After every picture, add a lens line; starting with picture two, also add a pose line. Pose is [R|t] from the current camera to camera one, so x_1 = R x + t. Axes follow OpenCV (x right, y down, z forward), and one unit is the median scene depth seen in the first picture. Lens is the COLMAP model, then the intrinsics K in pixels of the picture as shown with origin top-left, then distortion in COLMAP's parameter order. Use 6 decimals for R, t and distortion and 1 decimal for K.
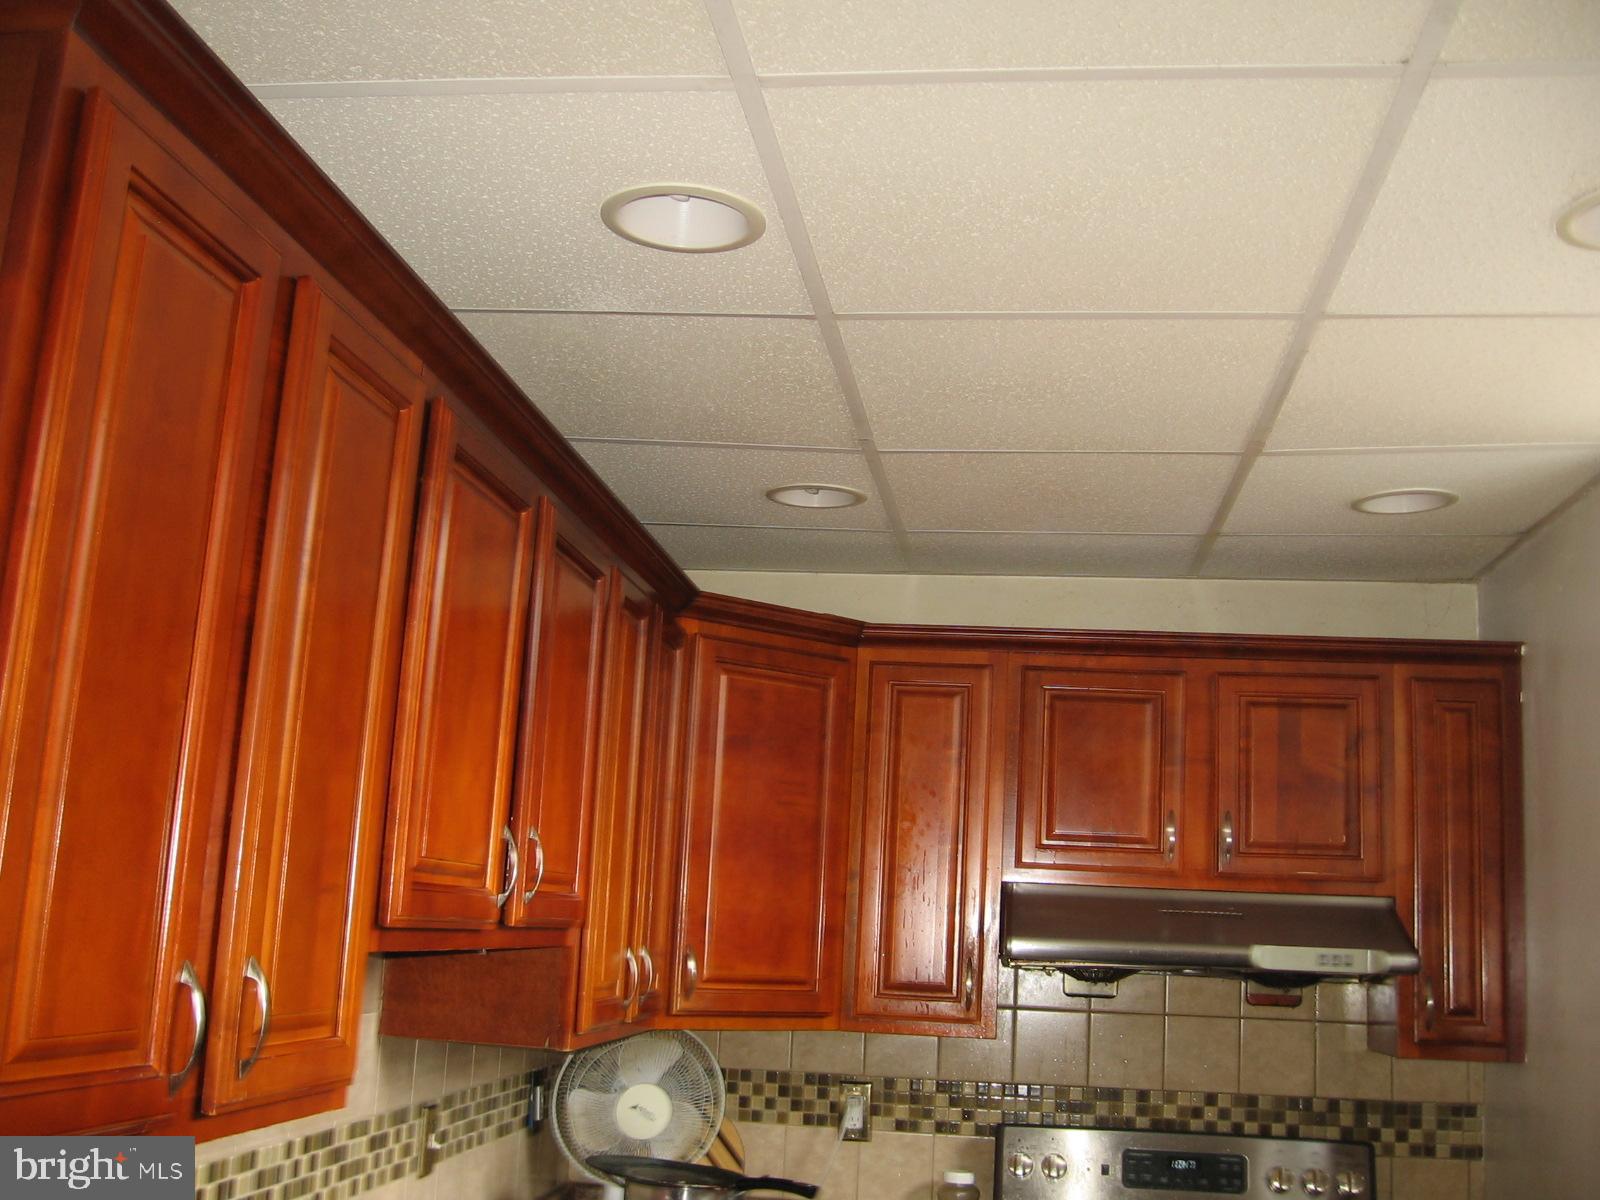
lens RADIAL K [[1692.6, 0, 800.0], [0, 1692.6, 600.0], [0, 0, 1]] dist [-0.146804, 0.097414]
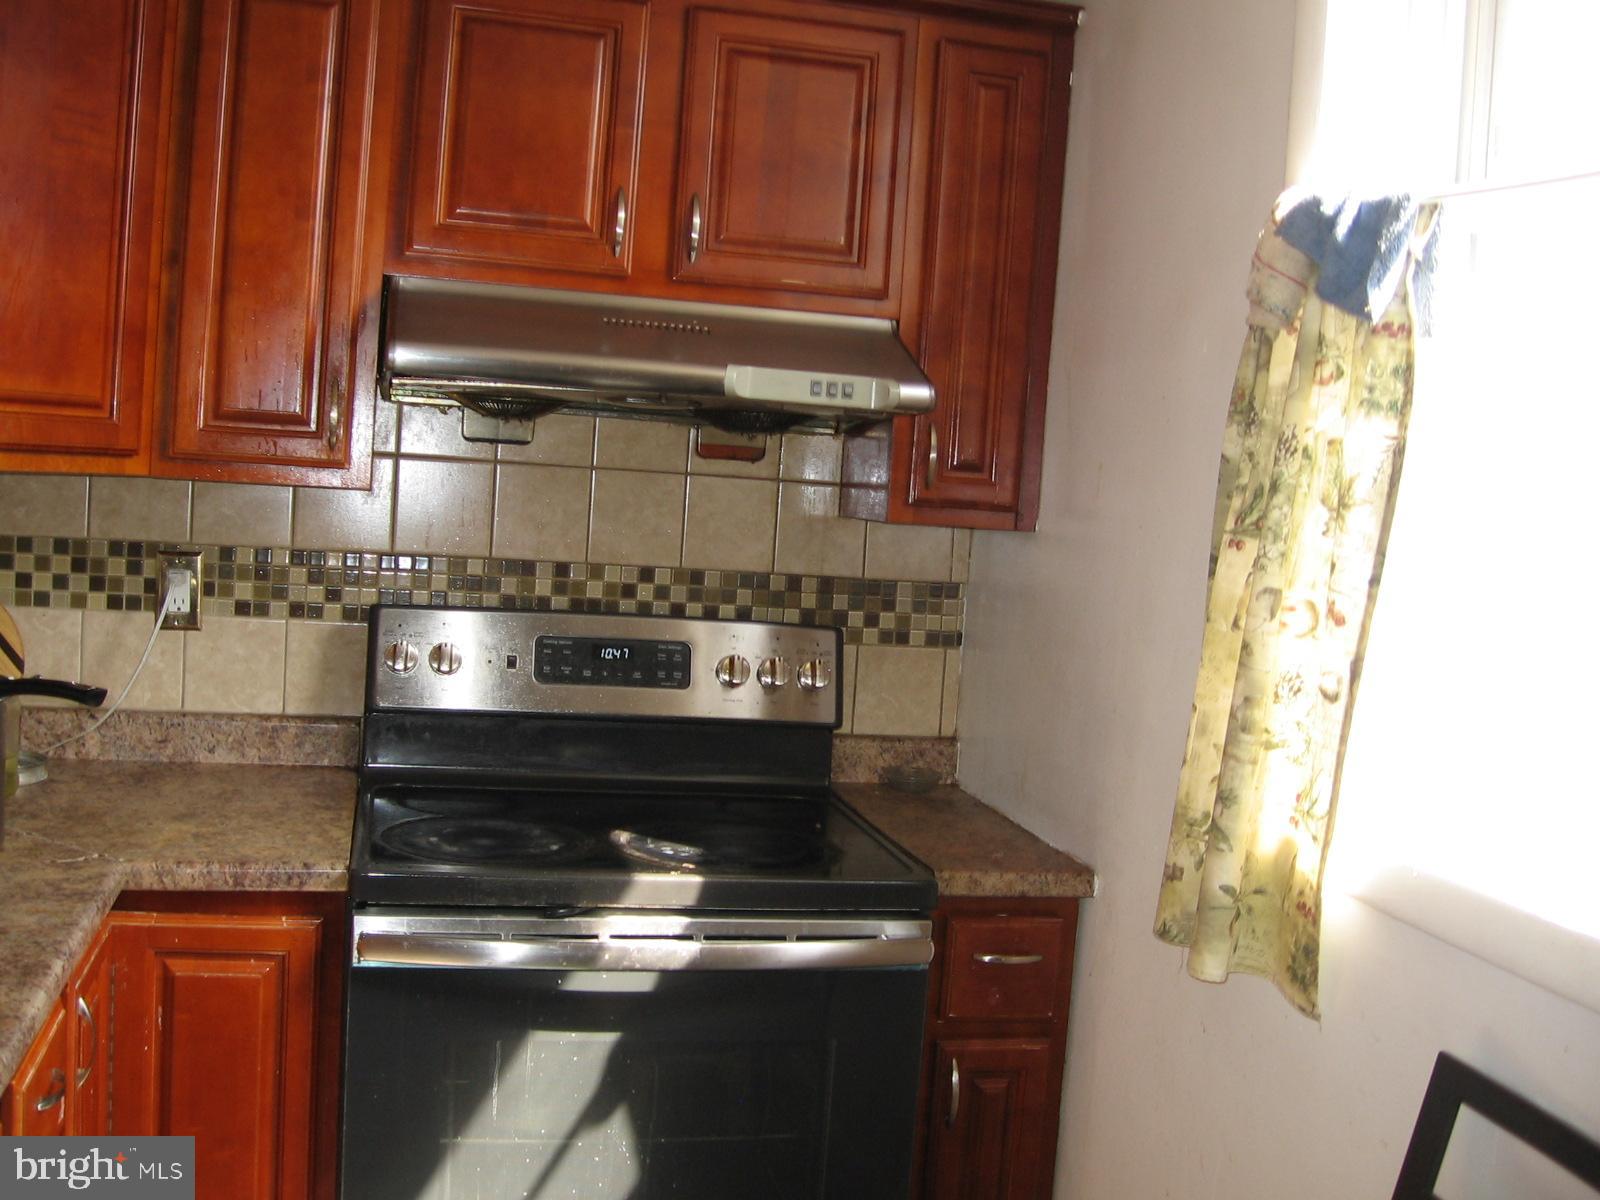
lens RADIAL K [[1692.6, 0, 800.0], [0, 1692.6, 600.0], [0, 0, 1]] dist [-0.146804, 0.097414]
pose [[0.933533, -0.013834, 0.358224, 0.026438], [-0.088479, 0.959451, 0.267629, 0.089682], [-0.347401, -0.281536, 0.894455, 0.246924]]
